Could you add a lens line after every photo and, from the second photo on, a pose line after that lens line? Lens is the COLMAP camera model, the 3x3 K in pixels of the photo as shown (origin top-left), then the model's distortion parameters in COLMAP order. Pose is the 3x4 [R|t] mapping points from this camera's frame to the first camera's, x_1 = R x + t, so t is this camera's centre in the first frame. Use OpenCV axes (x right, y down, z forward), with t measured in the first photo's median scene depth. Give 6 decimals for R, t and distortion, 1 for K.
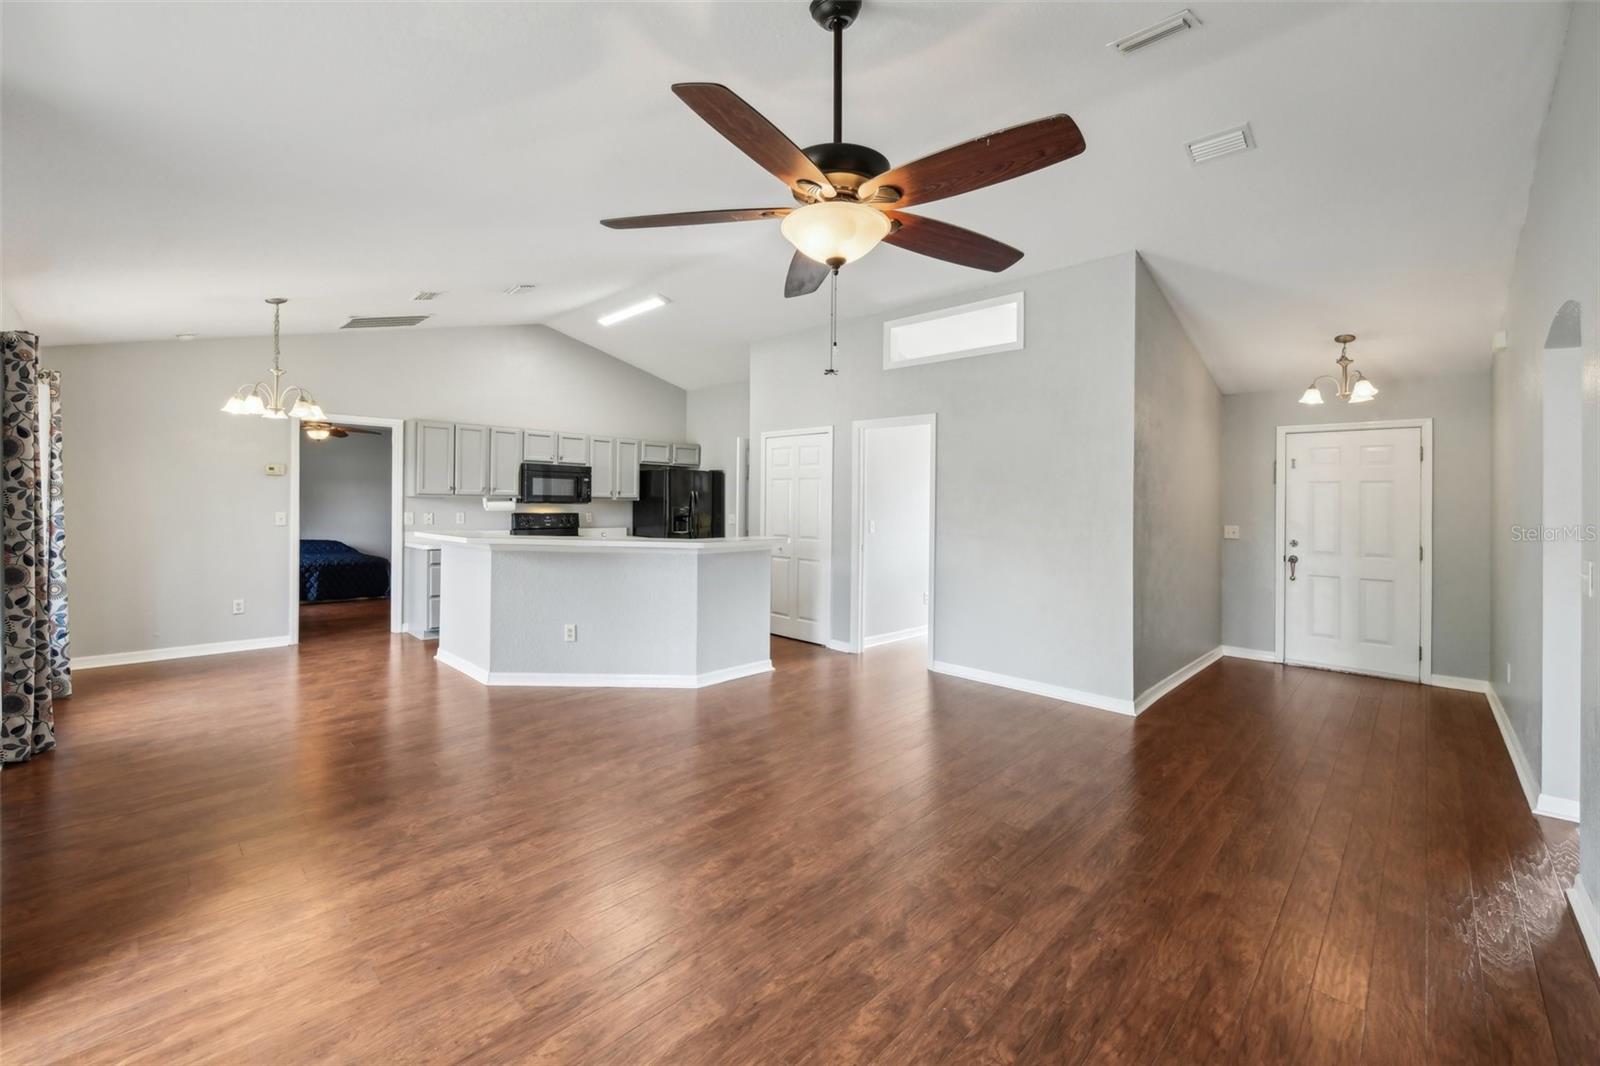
lens RADIAL K [[636.5, 0, 801.6], [0, 636.5, 503.8], [0, 0, 1]] dist [-0.014486, -0.000800]
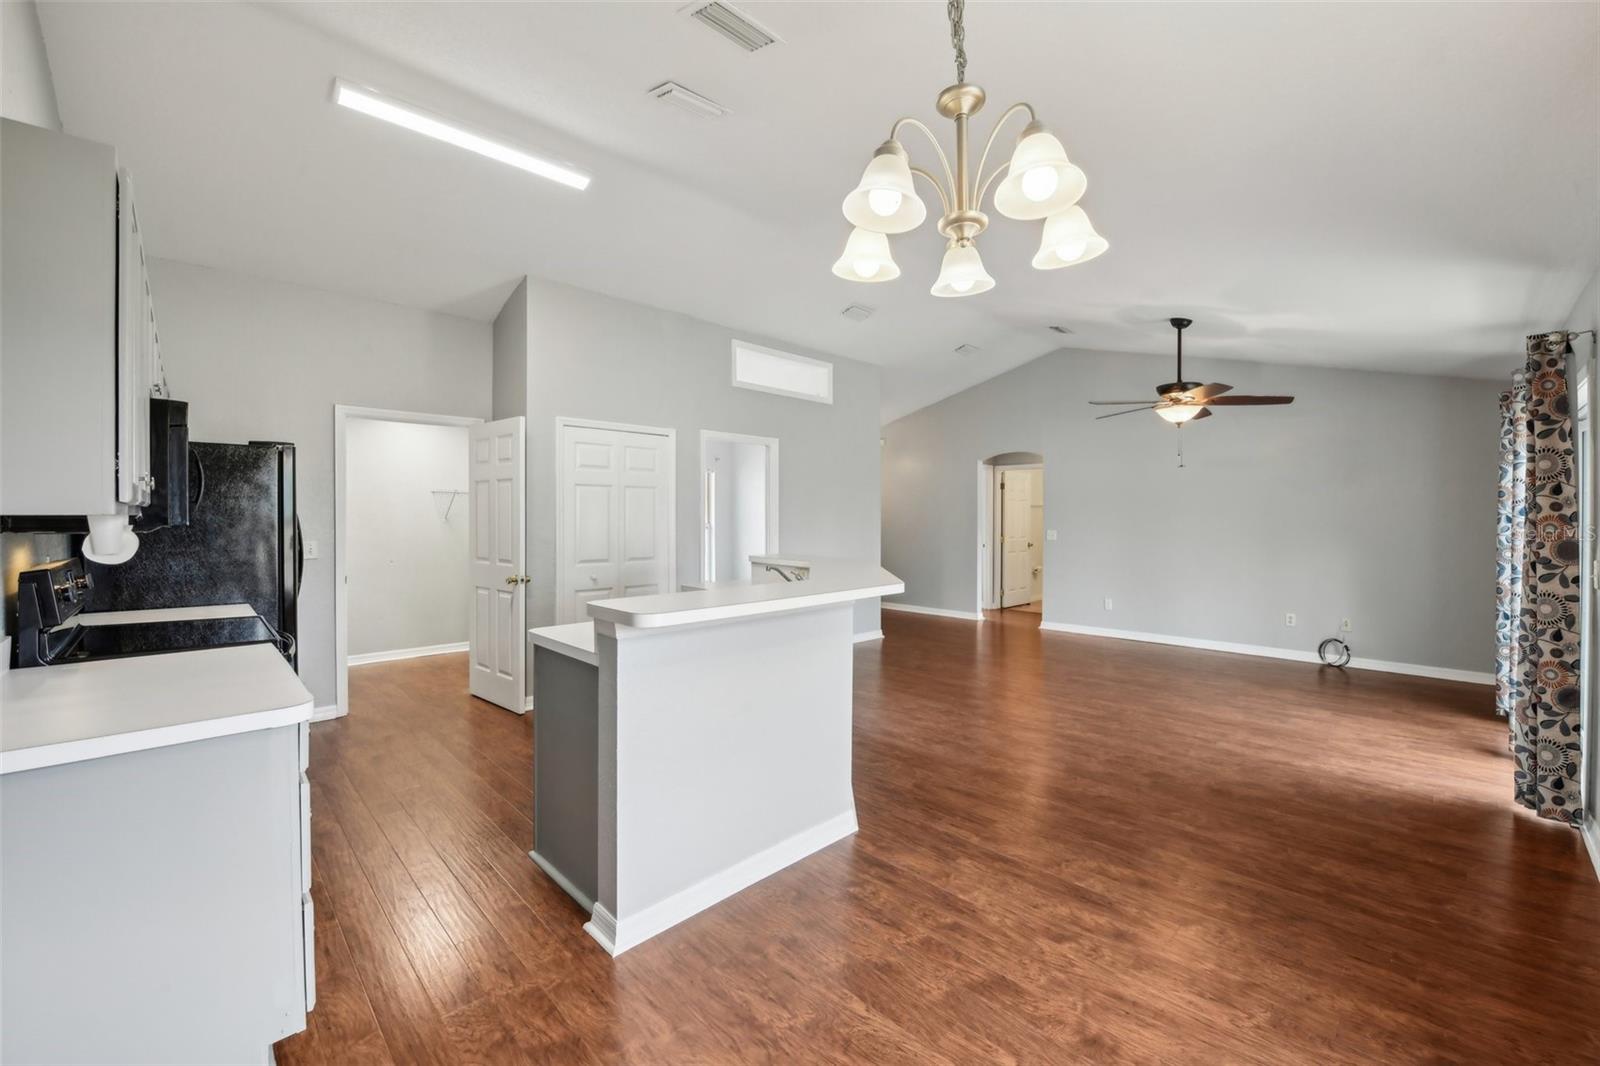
lens RADIAL K [[636.5, 0, 813.5], [0, 636.5, 524.2], [0, 0, 1]] dist [-0.014486, -0.000800]
pose [[0.040339, -0.025486, 0.998861, -0.843860], [0.000216, 0.999675, 0.025498, -0.013250], [-0.999186, -0.000813, 0.040331, 0.783833]]
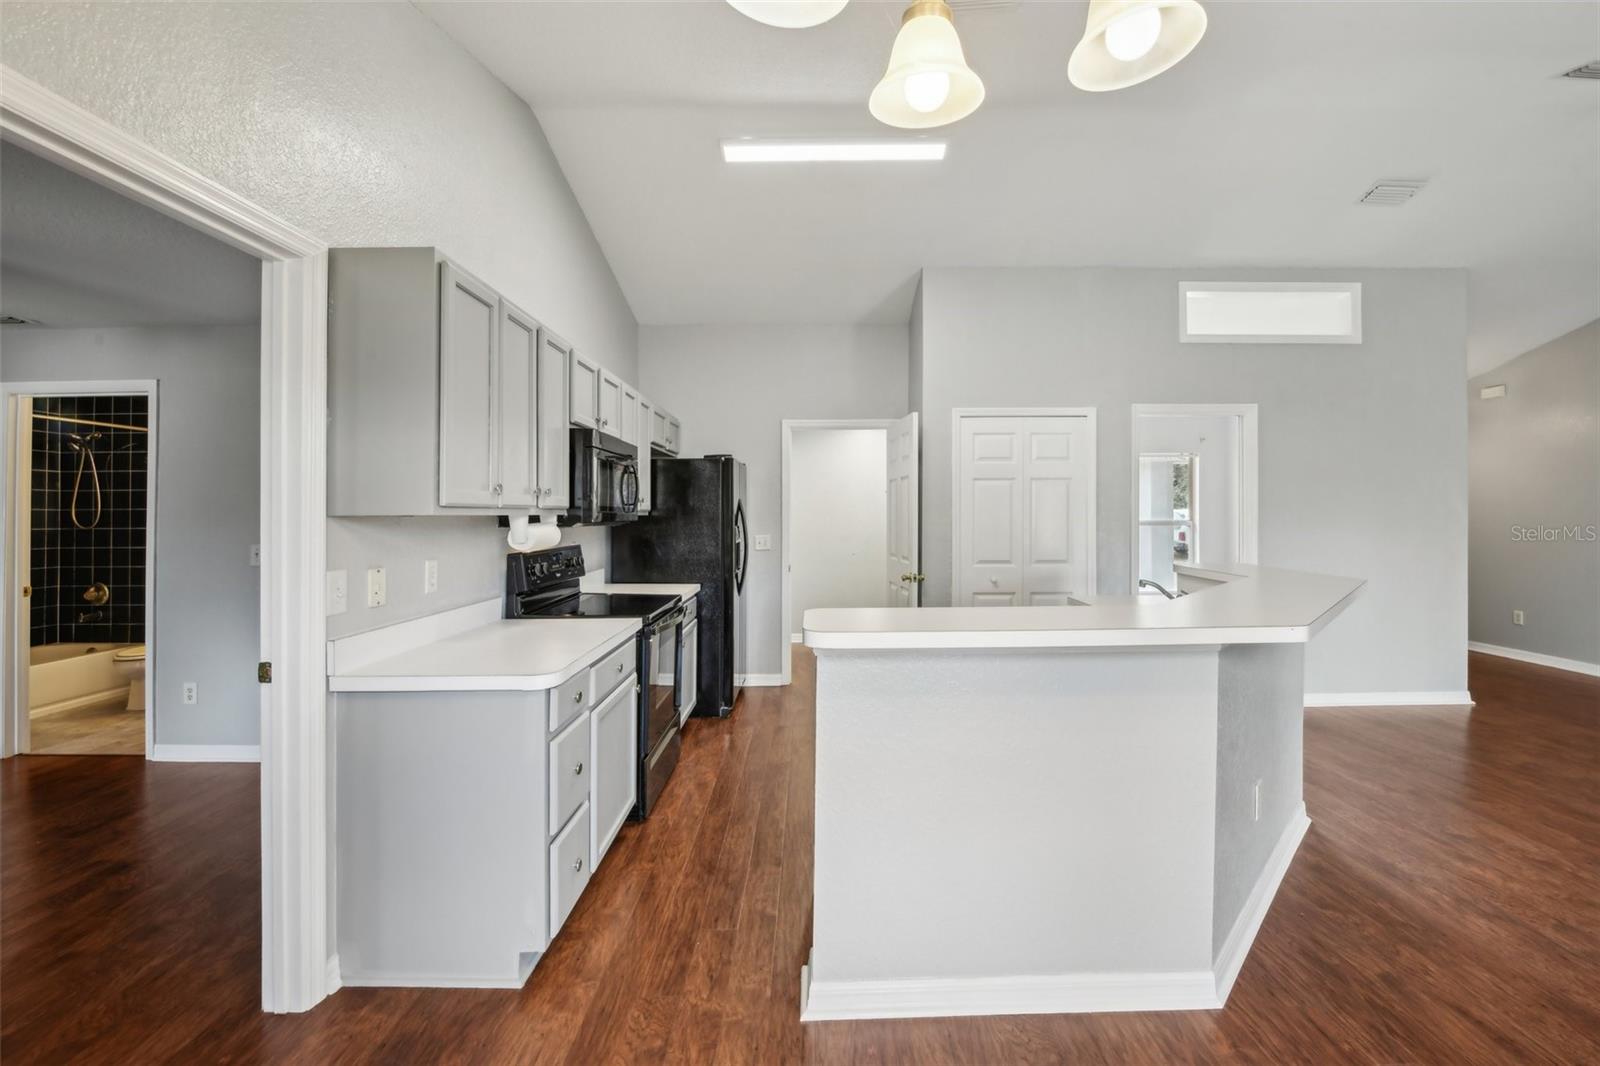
lens RADIAL K [[663.8, 0, 808.4], [0, 663.8, 519.5], [0, 0, 1]] dist [-0.009597, -0.002132]
pose [[0.719269, -0.024940, 0.694284, -0.734883], [0.018117, 0.999689, 0.017141, -0.012390], [-0.694495, 0.000250, 0.719497, 0.690838]]
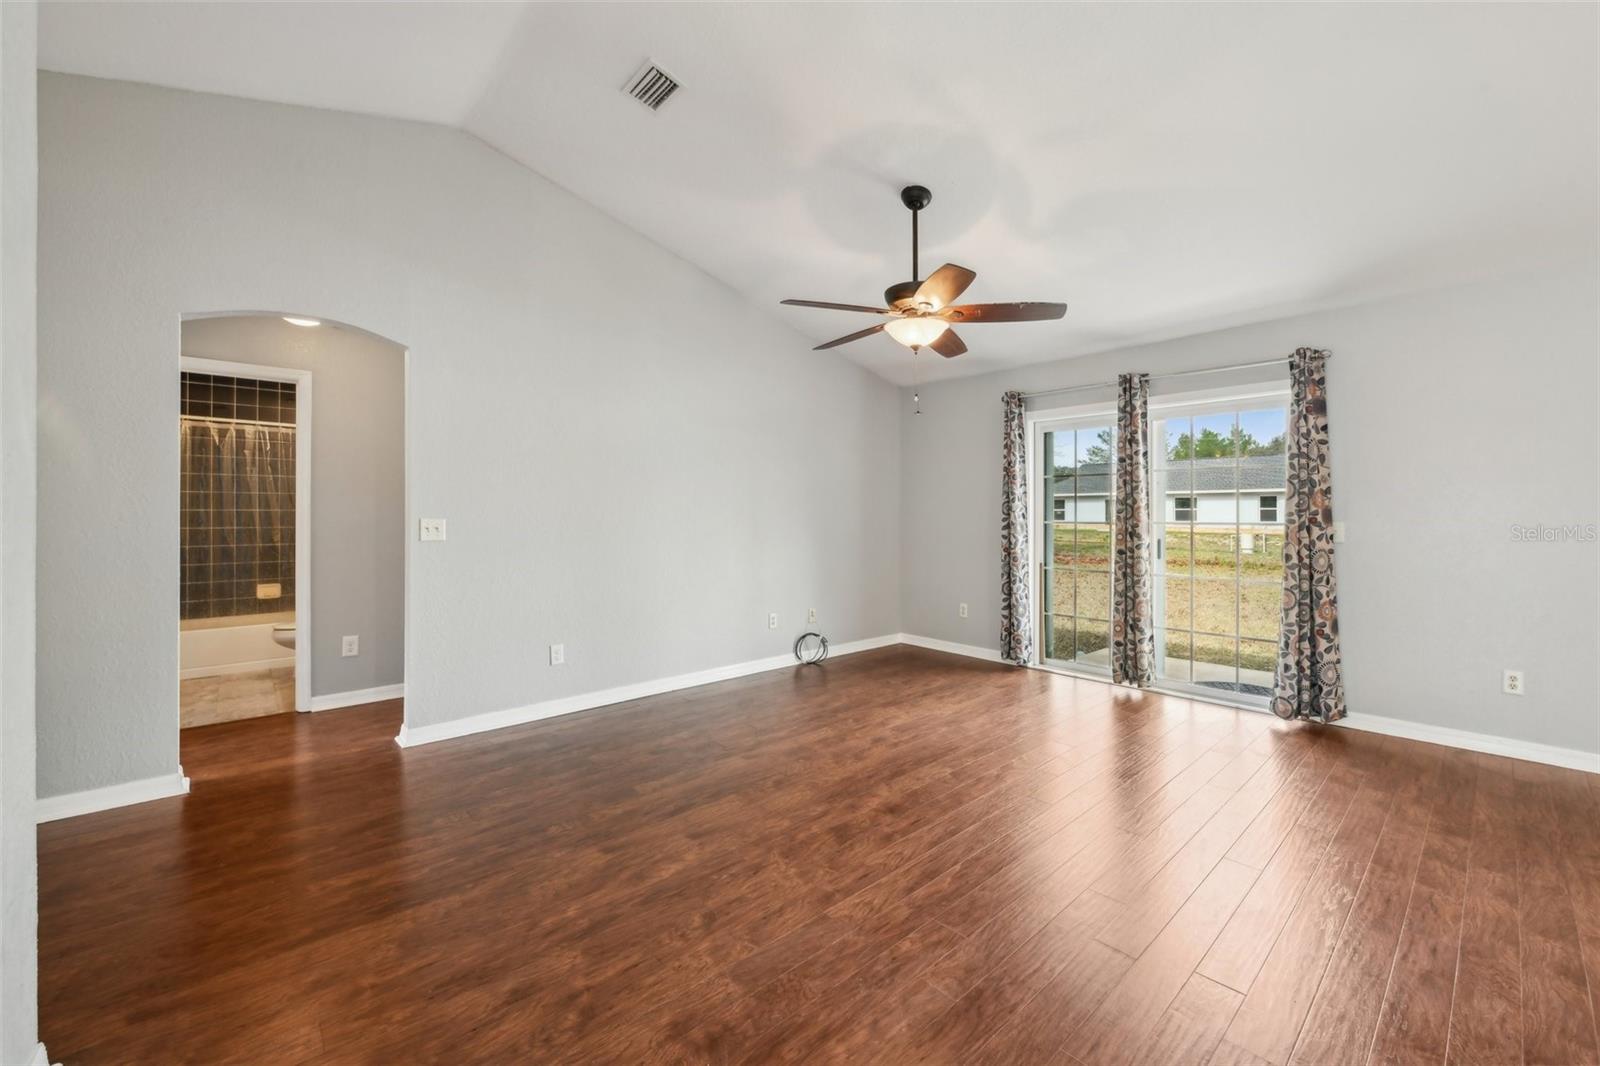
lens RADIAL K [[636.5, 0, 796.6], [0, 636.5, 526.4], [0, 0, 1]] dist [-0.014486, -0.000800]
pose [[-0.996282, -0.015040, 0.084825, 0.076249], [-0.013914, 0.999807, 0.013845, 0.025686], [-0.085017, 0.012614, -0.996300, 0.902262]]
